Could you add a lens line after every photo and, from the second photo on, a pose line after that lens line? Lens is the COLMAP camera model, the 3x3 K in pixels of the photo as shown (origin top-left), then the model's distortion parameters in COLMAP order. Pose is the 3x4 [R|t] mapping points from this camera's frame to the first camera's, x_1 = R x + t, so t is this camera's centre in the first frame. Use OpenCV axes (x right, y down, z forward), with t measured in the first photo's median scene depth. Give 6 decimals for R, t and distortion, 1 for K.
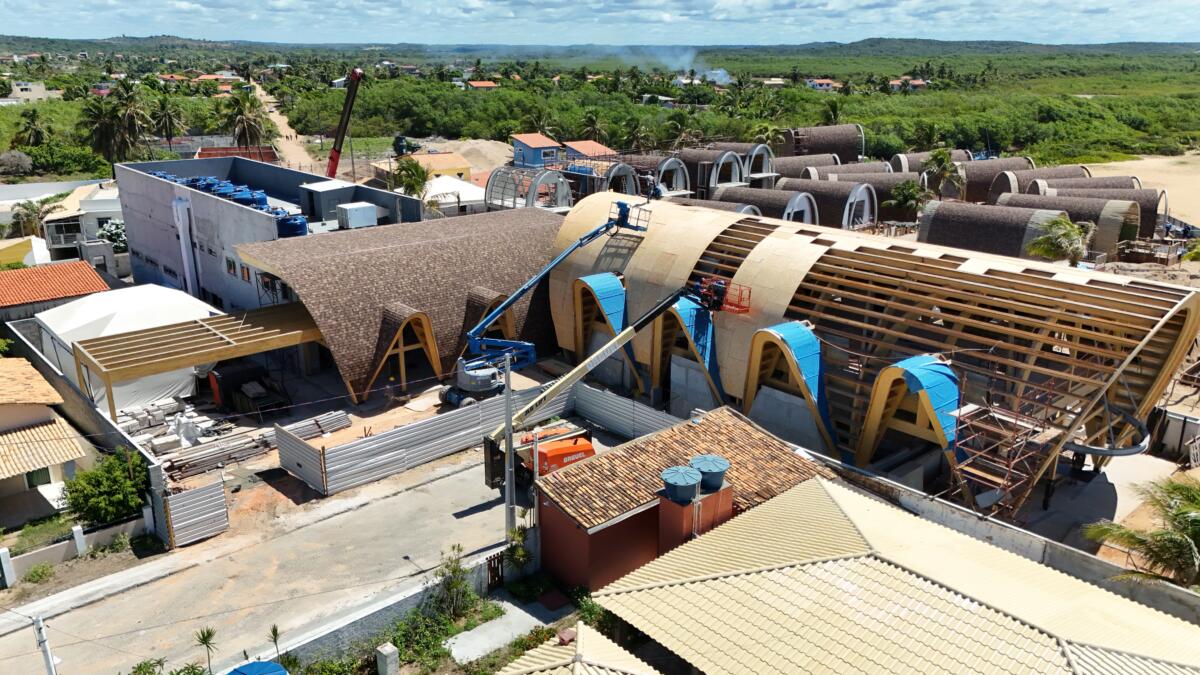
lens RADIAL K [[882.9, 0, 602.2], [0, 882.9, 336.8], [0, 0, 1]] dist [0.071009, -0.072640]
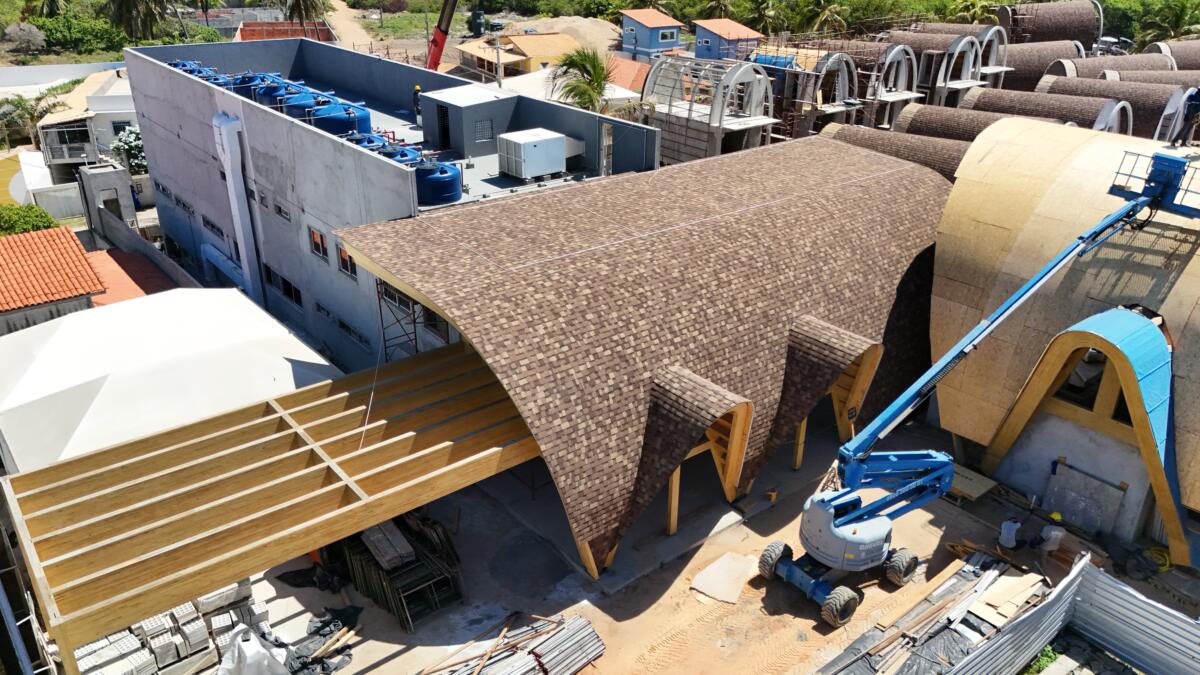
lens RADIAL K [[882.9, 0, 602.2], [0, 882.9, 336.8], [0, 0, 1]] dist [0.071009, -0.072640]
pose [[0.998785, 0.027972, -0.040581, -0.136009], [-0.022713, 0.991932, 0.124717, -0.061097], [0.043742, -0.123644, 0.991362, 0.284048]]
